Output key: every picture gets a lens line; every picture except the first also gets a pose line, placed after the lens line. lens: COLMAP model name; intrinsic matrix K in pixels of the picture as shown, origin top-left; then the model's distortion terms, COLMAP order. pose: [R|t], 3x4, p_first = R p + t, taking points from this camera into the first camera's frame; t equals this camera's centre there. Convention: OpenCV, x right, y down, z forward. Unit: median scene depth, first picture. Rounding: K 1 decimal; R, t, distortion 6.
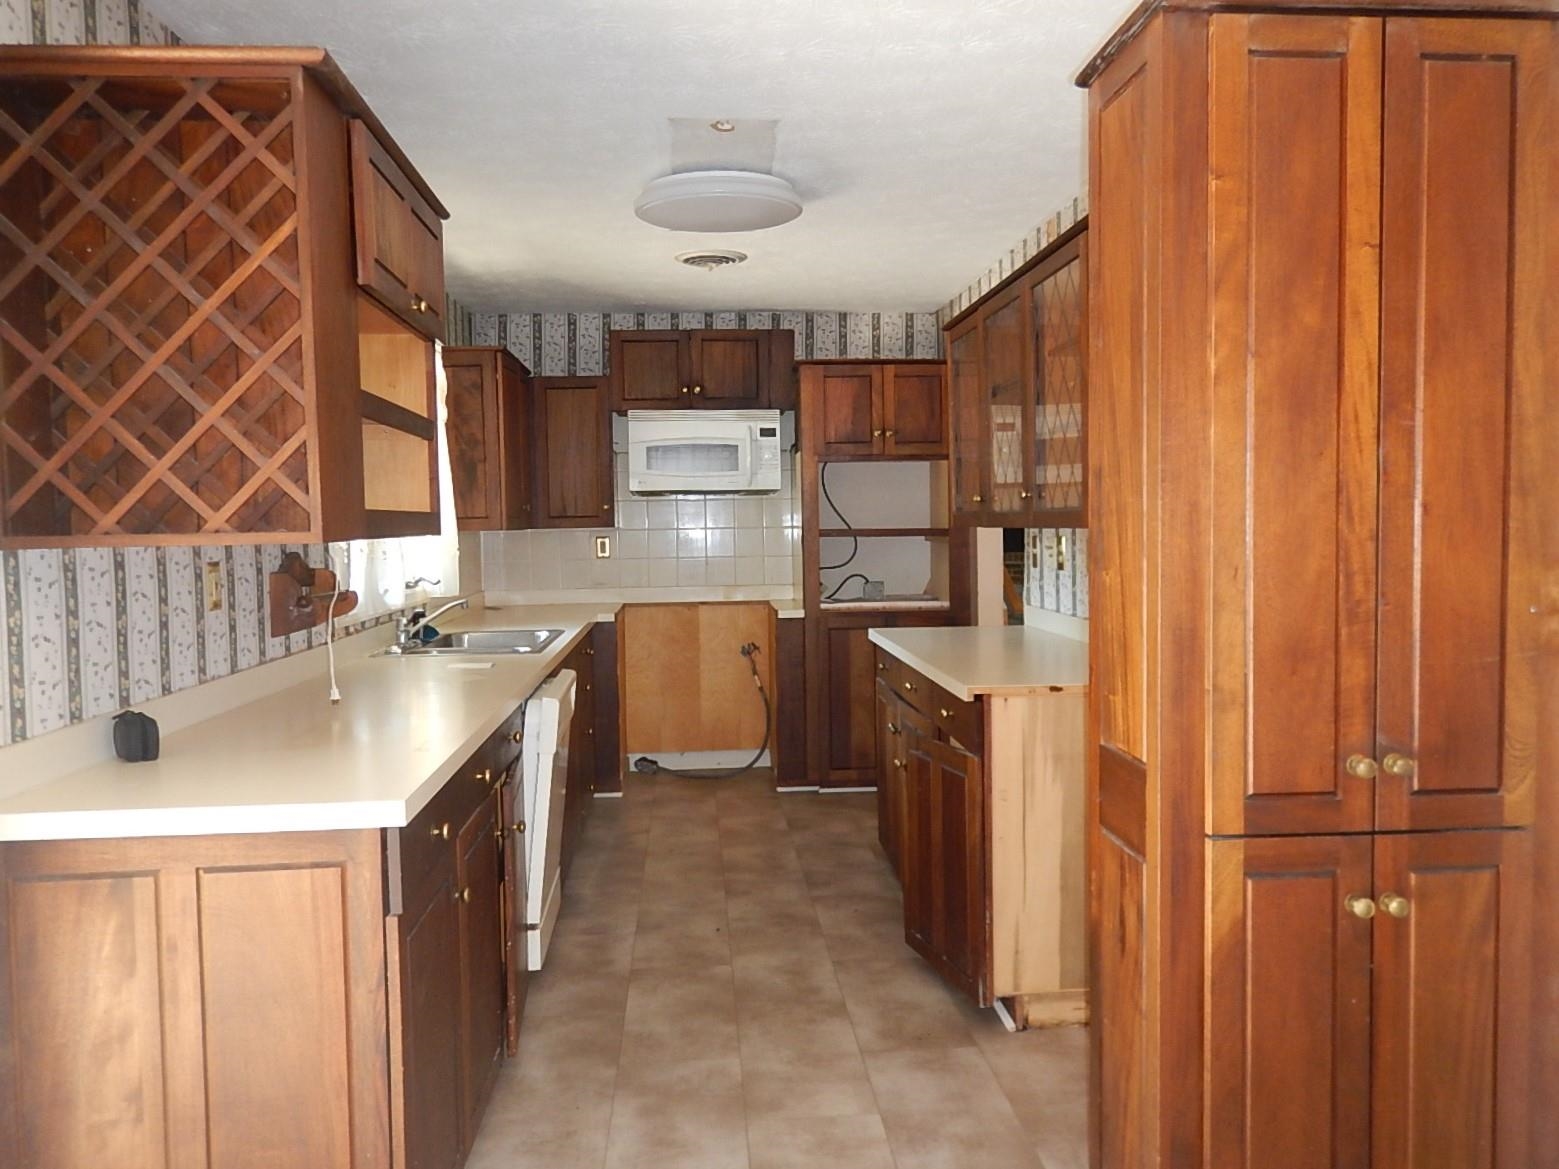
lens RADIAL K [[1152.3, 0, 774.5], [0, 1152.3, 581.7], [0, 0, 1]] dist [0.008128, 0.005747]
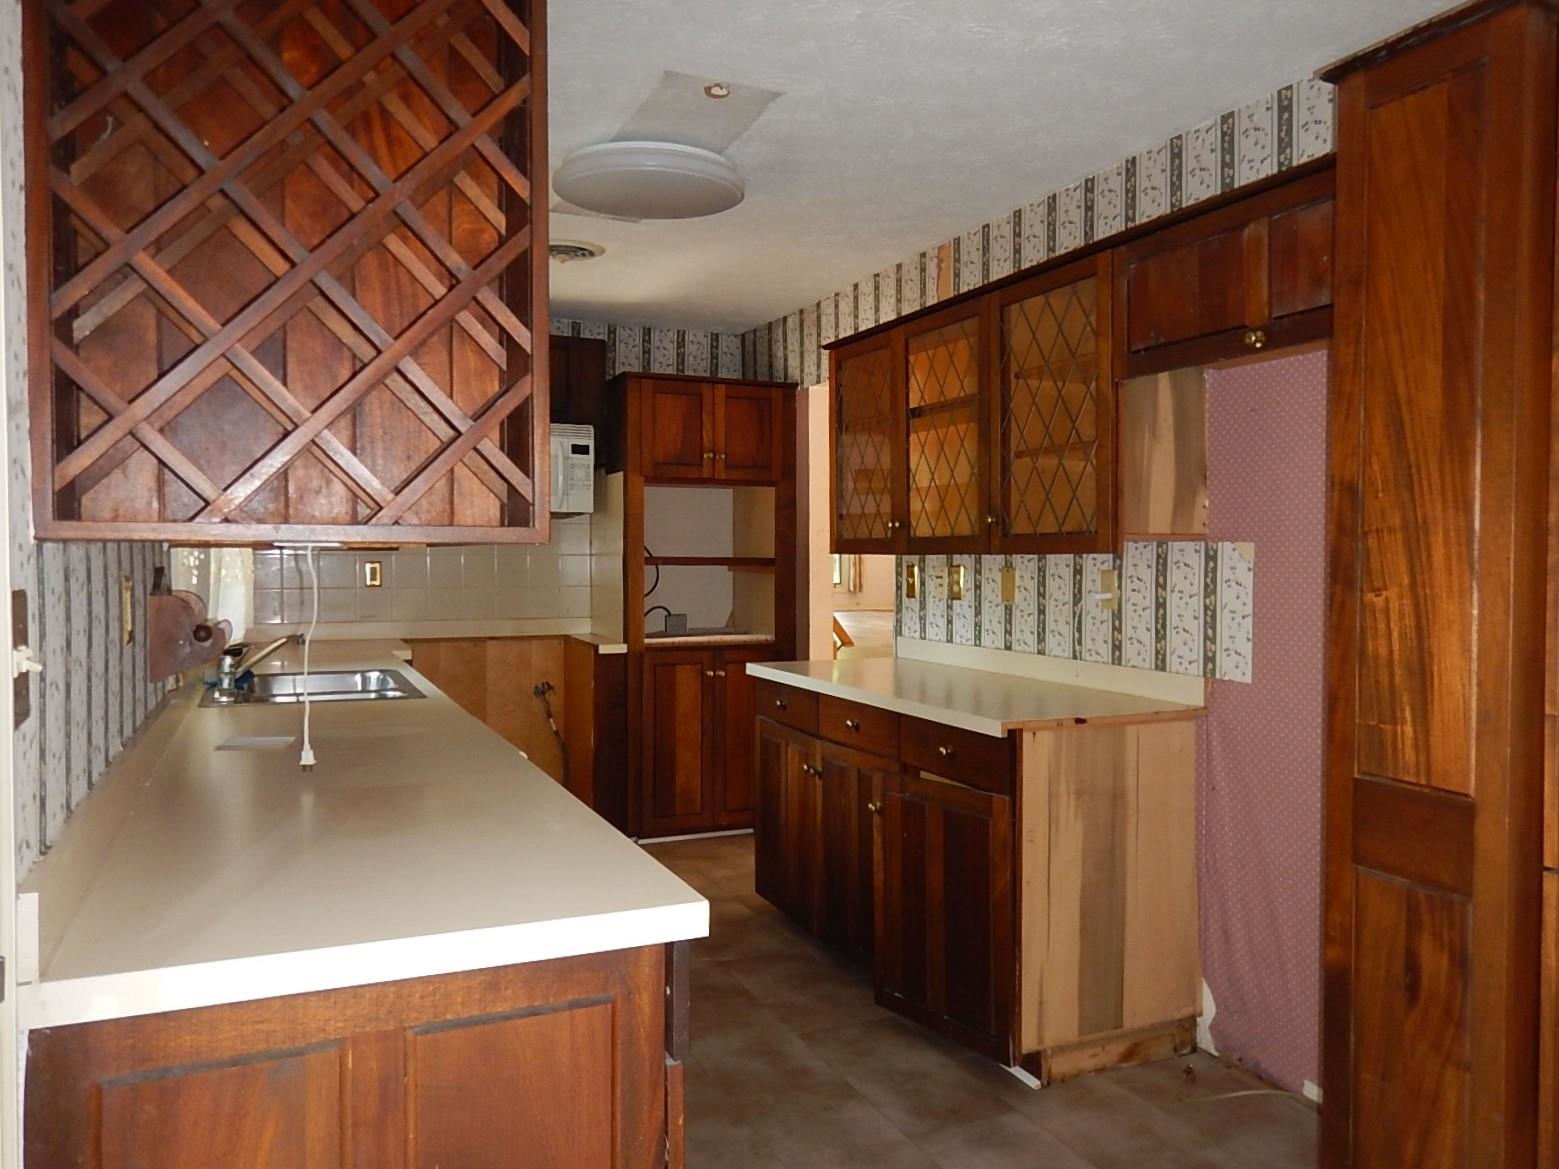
lens RADIAL K [[1152.3, 0, 774.5], [0, 1152.3, 581.7], [0, 0, 1]] dist [0.008128, 0.005747]
pose [[0.941073, 0.009409, 0.338073, -0.221092], [0.001487, 0.999488, -0.031955, 0.005364], [-0.338201, 0.030575, 0.940577, 0.125473]]
